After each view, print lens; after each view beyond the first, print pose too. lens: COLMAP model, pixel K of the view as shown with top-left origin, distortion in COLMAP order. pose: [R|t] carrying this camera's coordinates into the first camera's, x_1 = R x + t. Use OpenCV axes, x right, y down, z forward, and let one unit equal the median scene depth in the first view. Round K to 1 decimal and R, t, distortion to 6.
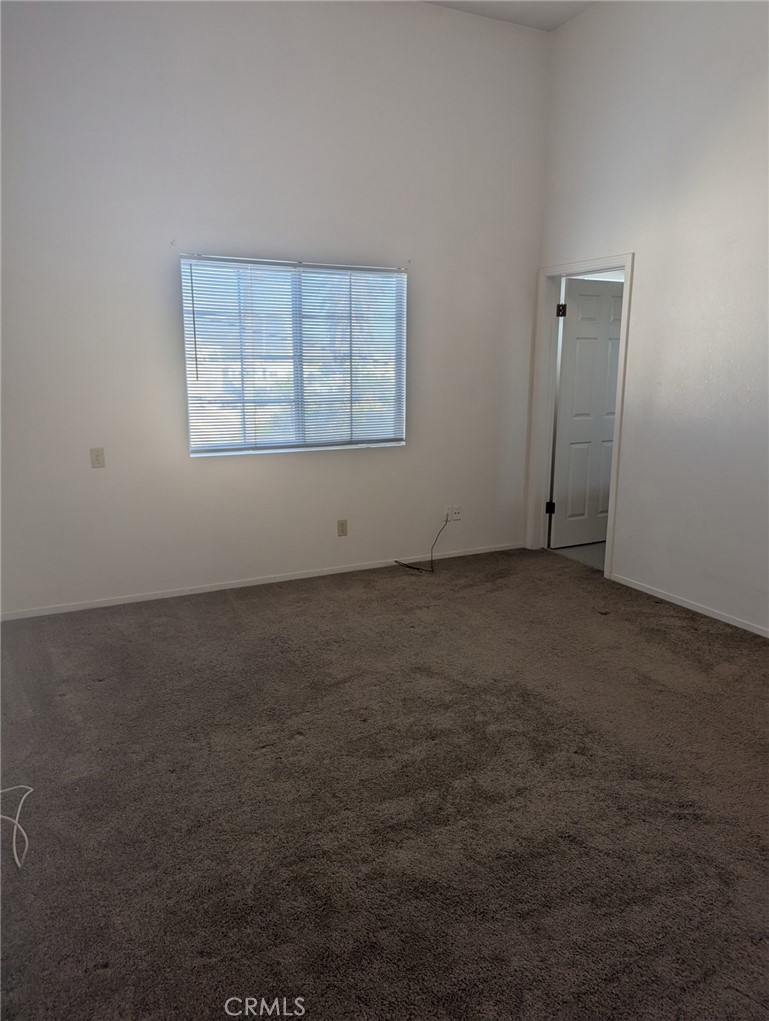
lens RADIAL K [[730.0, 0, 384.4], [0, 730.0, 509.3], [0, 0, 1]] dist [0.003633, 0.002197]
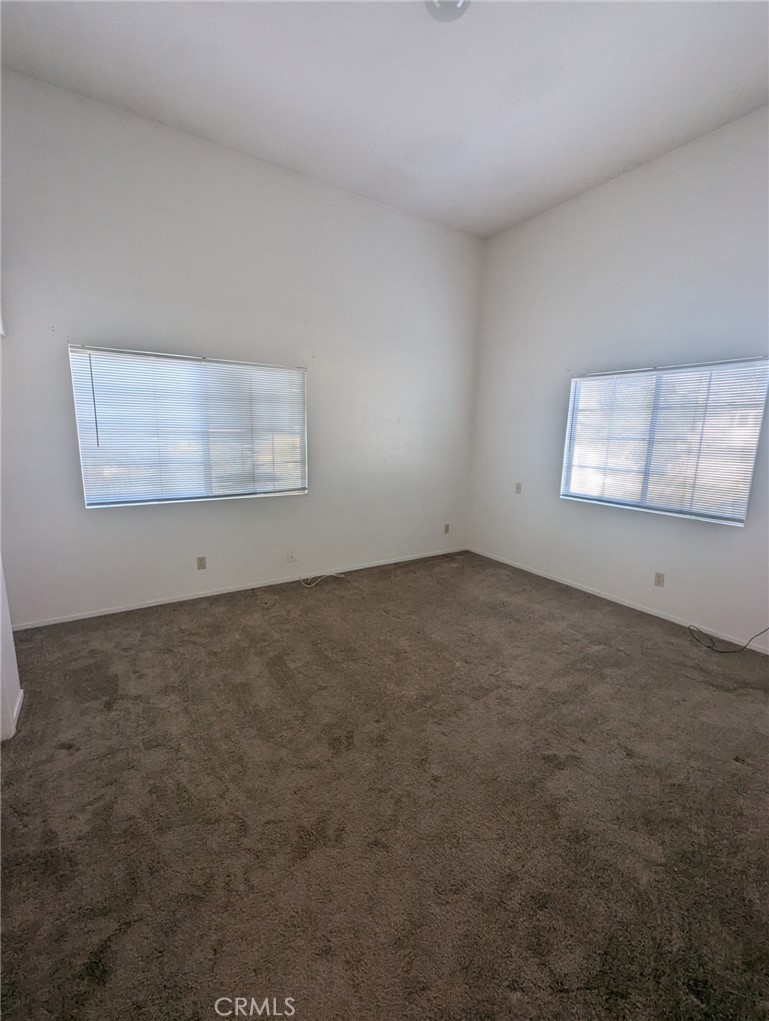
lens RADIAL K [[420.6, 0, 383.5], [0, 420.6, 510.6], [0, 0, 1]] dist [-0.000246, -0.000023]
pose [[0.079392, 0.169961, -0.982248, 0.613743], [-0.234555, 0.960877, 0.147305, -0.085547], [0.968856, 0.218696, 0.116151, 0.481604]]
